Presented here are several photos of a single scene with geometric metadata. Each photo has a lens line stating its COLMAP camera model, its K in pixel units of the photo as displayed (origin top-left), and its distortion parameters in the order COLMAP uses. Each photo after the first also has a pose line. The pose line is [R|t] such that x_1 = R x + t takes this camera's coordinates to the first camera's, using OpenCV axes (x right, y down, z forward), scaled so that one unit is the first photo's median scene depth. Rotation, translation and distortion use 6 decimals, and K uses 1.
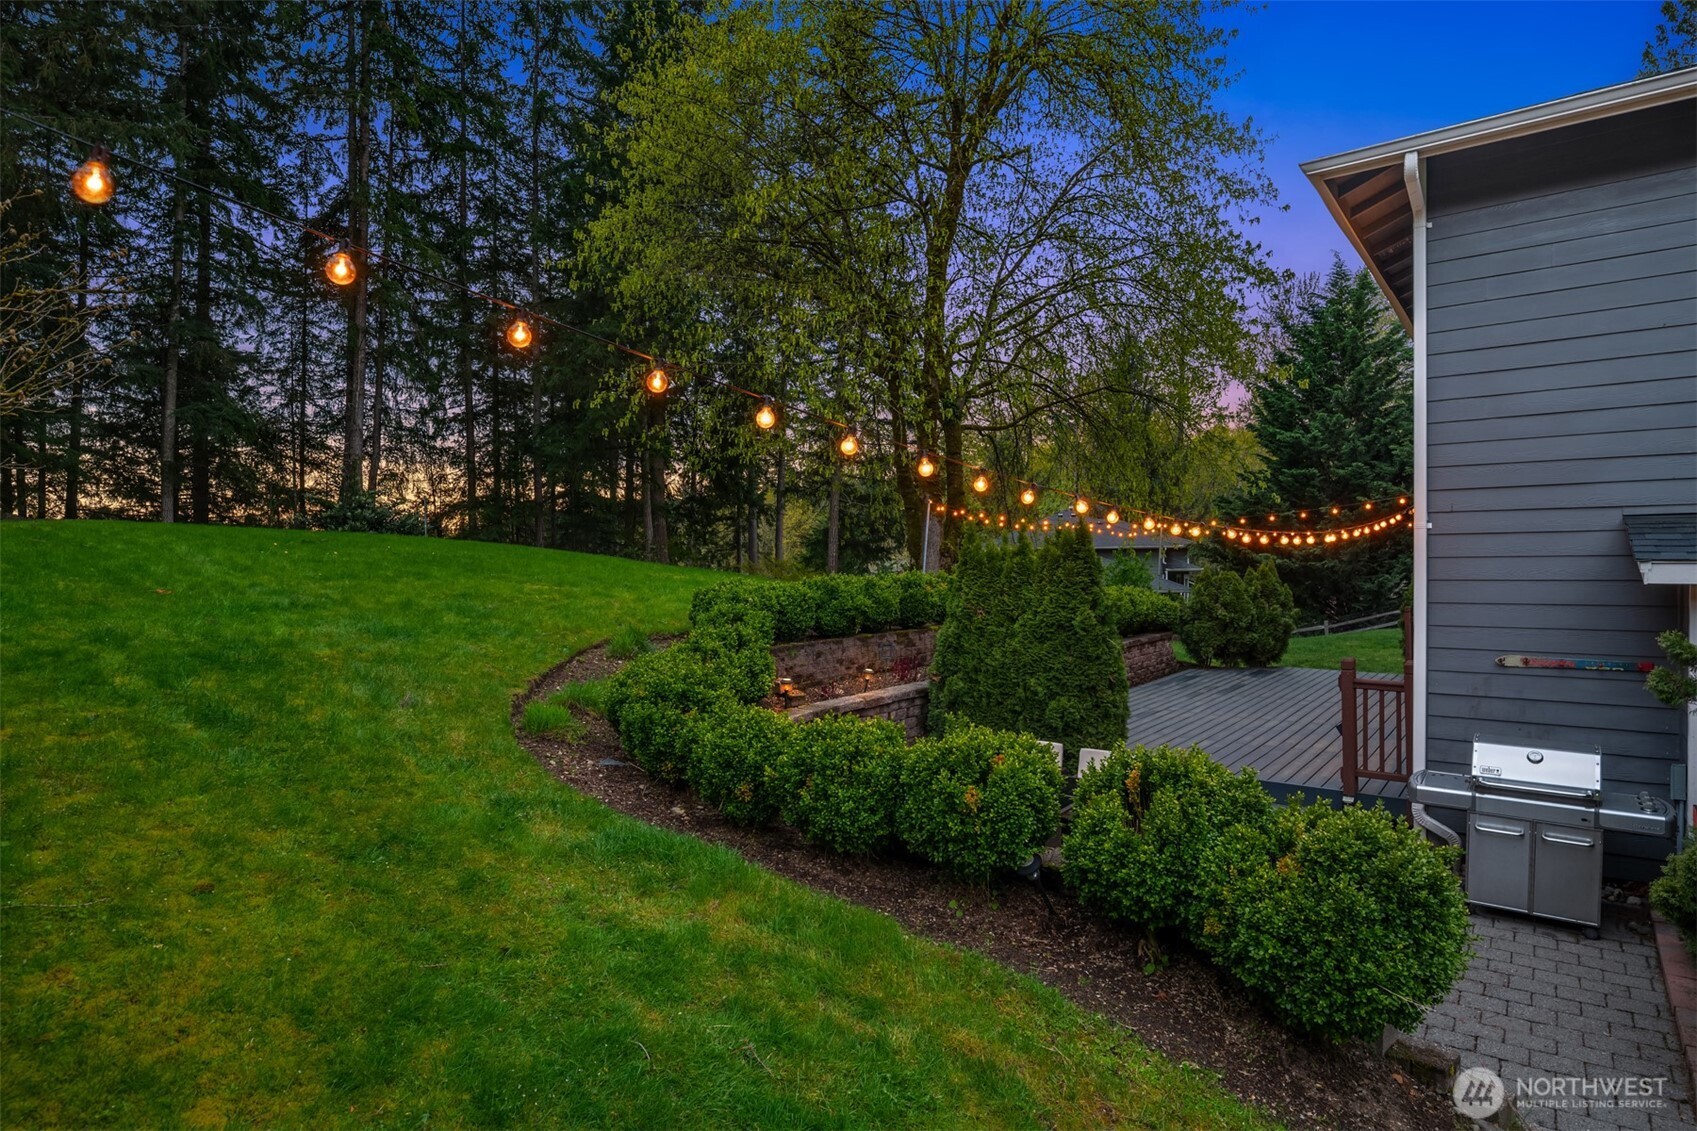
lens RADIAL K [[922.1, 0, 855.3], [0, 922.1, 549.0], [0, 0, 1]] dist [-0.005763, -0.001059]
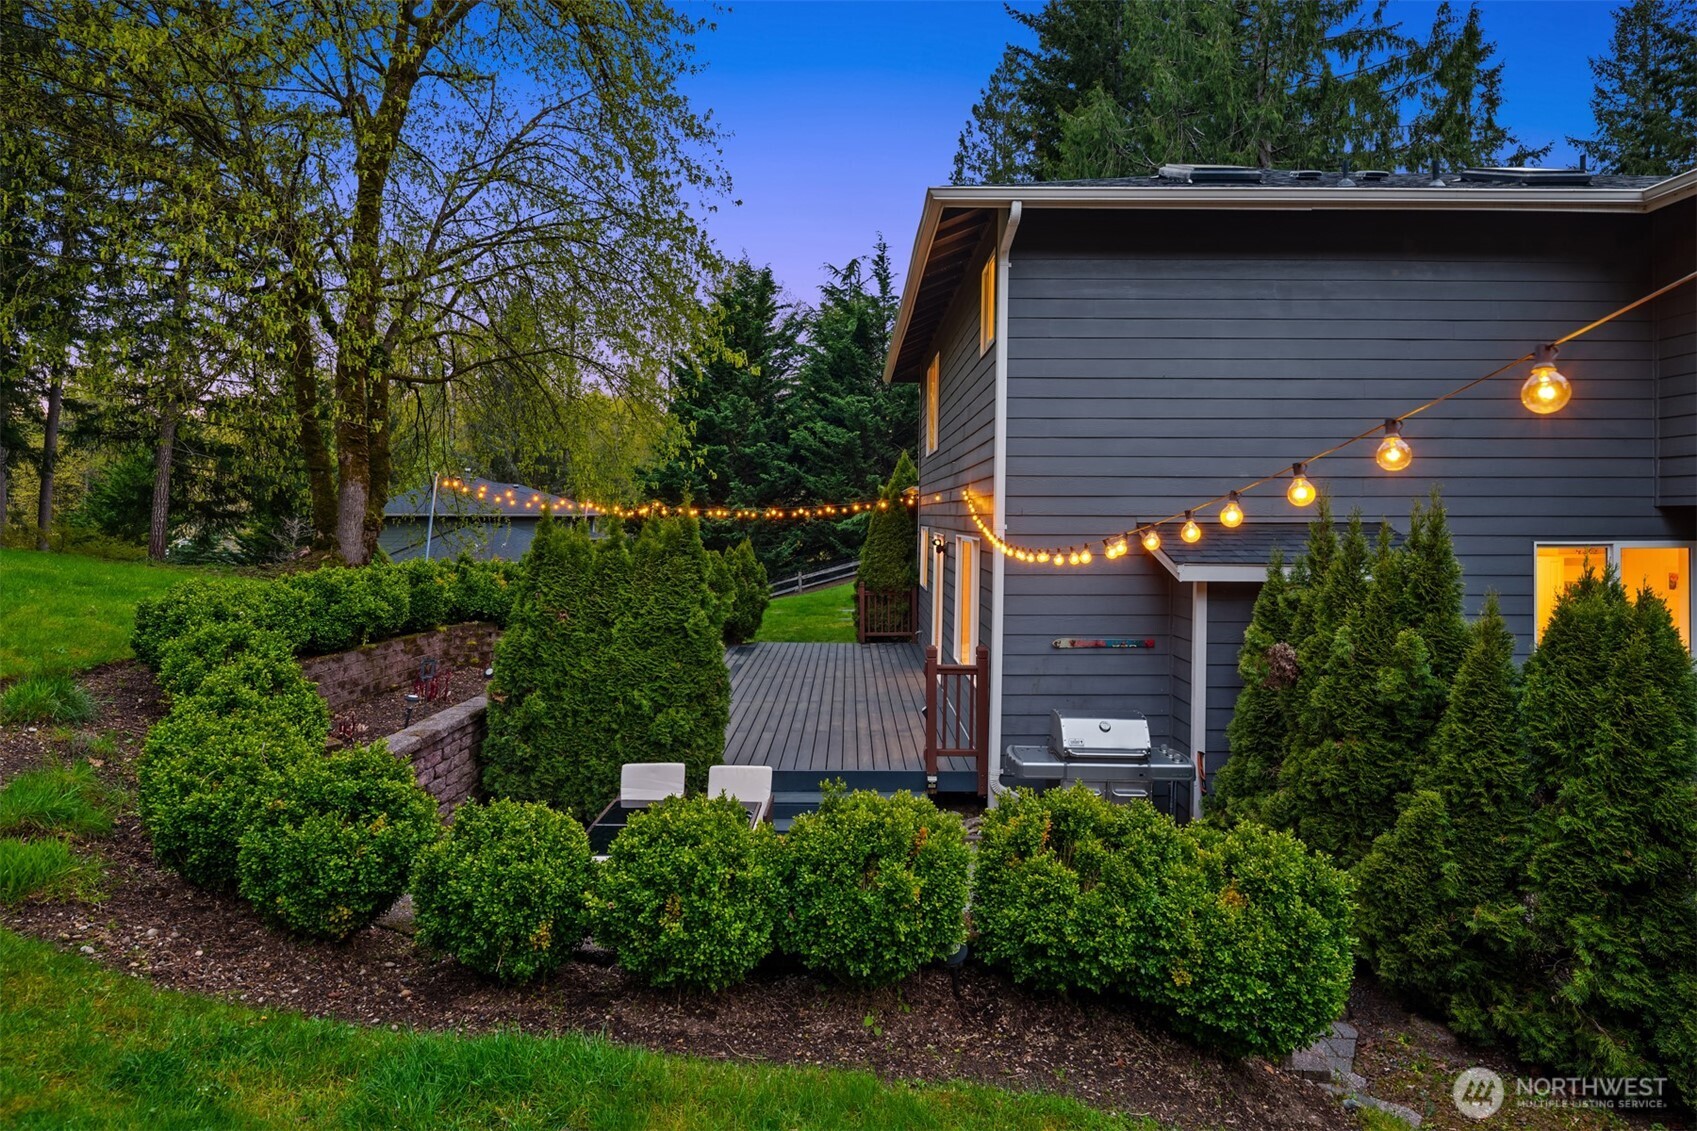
lens RADIAL K [[947.3, 0, 856.1], [0, 947.3, 486.0], [0, 0, 1]] dist [-0.002342, -0.000025]
pose [[0.795565, 0.033743, 0.604928, -0.189942], [-0.016646, 0.999288, -0.033848, -0.027161], [-0.605640, 0.016859, 0.795560, 0.146264]]
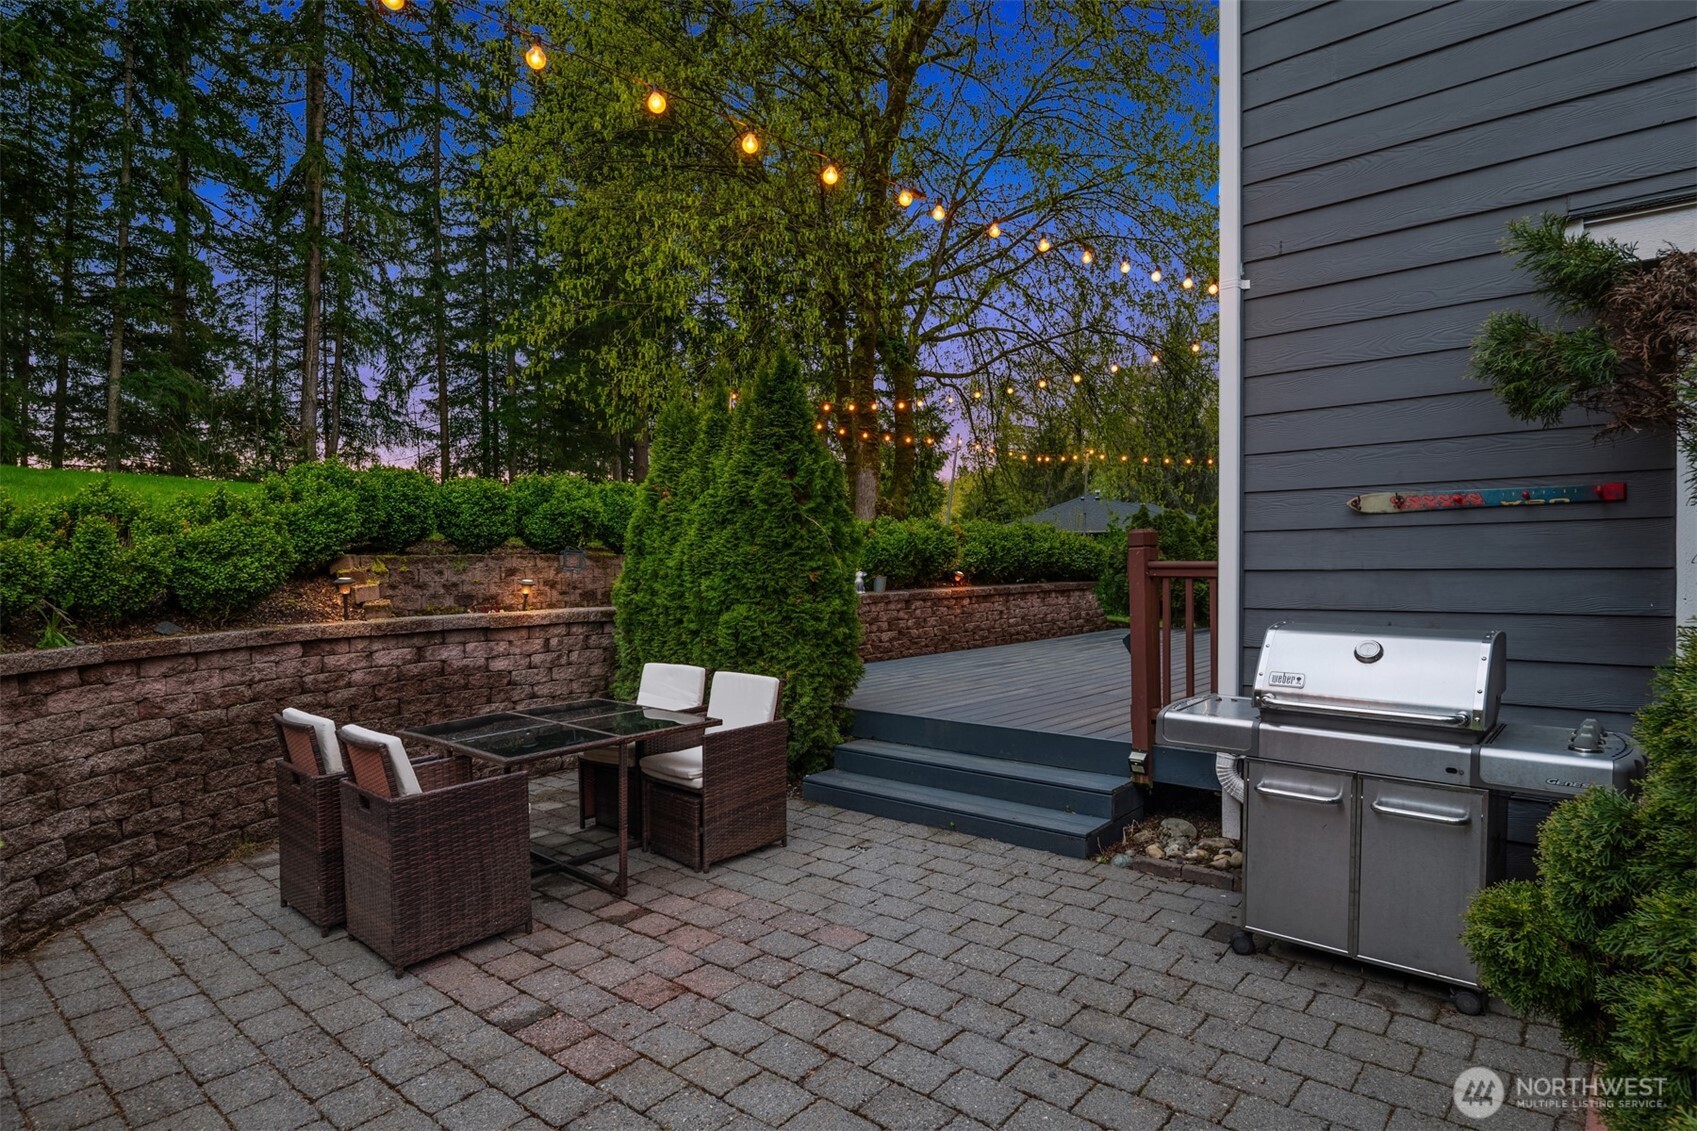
lens RADIAL K [[927.1, 0, 848.5], [0, 927.1, 555.9], [0, 0, 1]] dist [-0.001527, 0.000026]
pose [[0.997565, -0.002100, -0.069717, 0.337218], [0.002334, 0.999992, 0.003271, 0.118269], [0.069710, -0.003426, 0.997561, 0.321021]]
